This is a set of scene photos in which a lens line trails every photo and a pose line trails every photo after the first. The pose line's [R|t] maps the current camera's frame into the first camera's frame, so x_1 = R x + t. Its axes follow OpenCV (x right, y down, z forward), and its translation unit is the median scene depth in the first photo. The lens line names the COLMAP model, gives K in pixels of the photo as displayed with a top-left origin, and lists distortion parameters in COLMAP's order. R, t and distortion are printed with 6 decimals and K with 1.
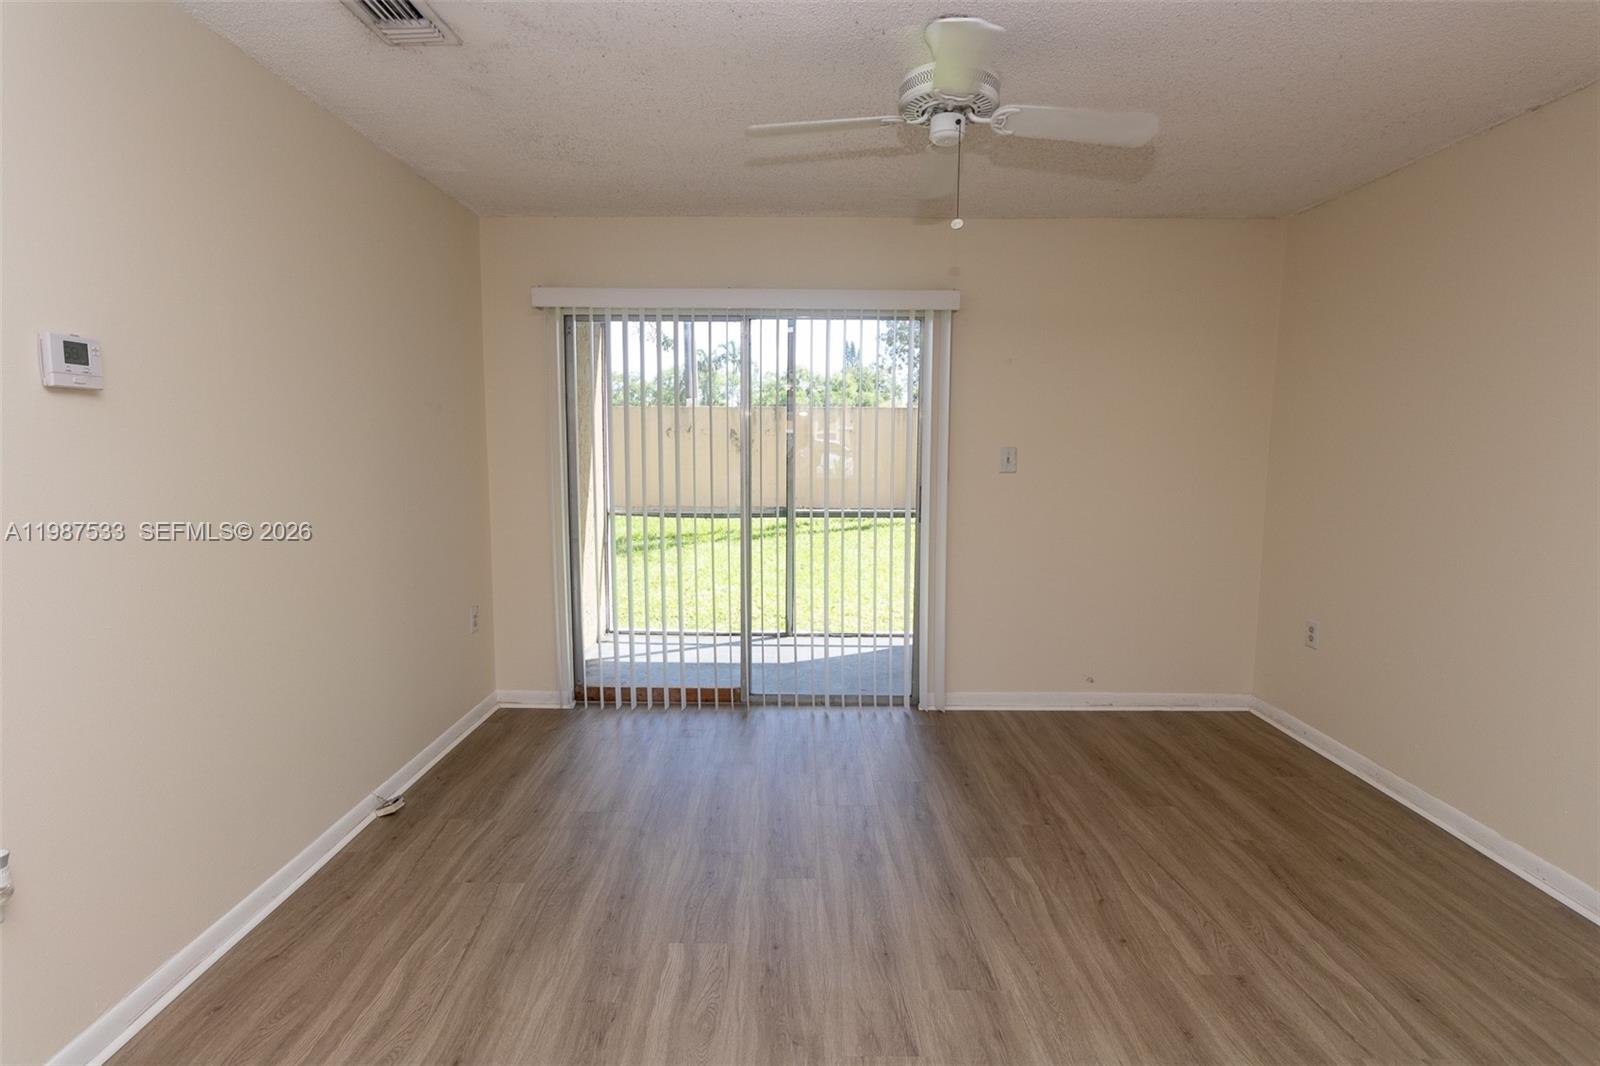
lens RADIAL K [[732.4, 0, 798.5], [0, 732.4, 526.6], [0, 0, 1]] dist [-0.000052, 0.000304]
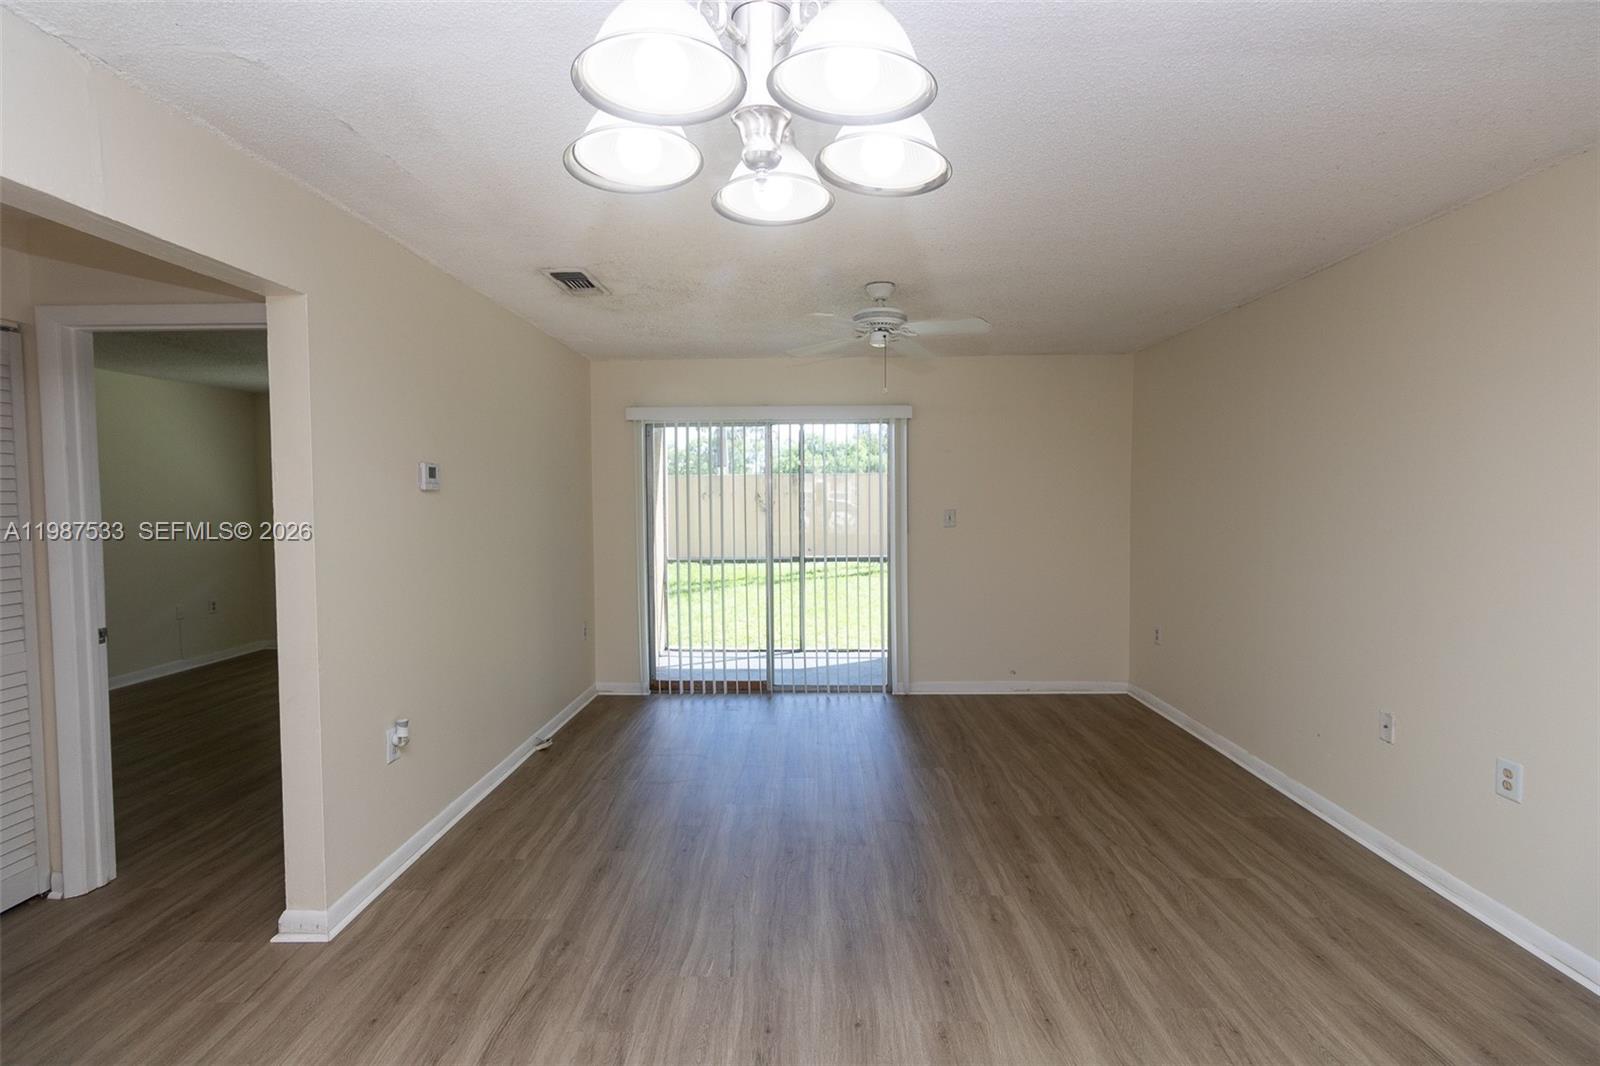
lens RADIAL K [[732.4, 0, 798.5], [0, 732.4, 526.6], [0, 0, 1]] dist [-0.000052, 0.000304]
pose [[0.999517, -0.011631, -0.028824, 0.028293], [0.009378, 0.996980, -0.077084, 0.034203], [0.029634, 0.076777, 0.996608, -0.449819]]
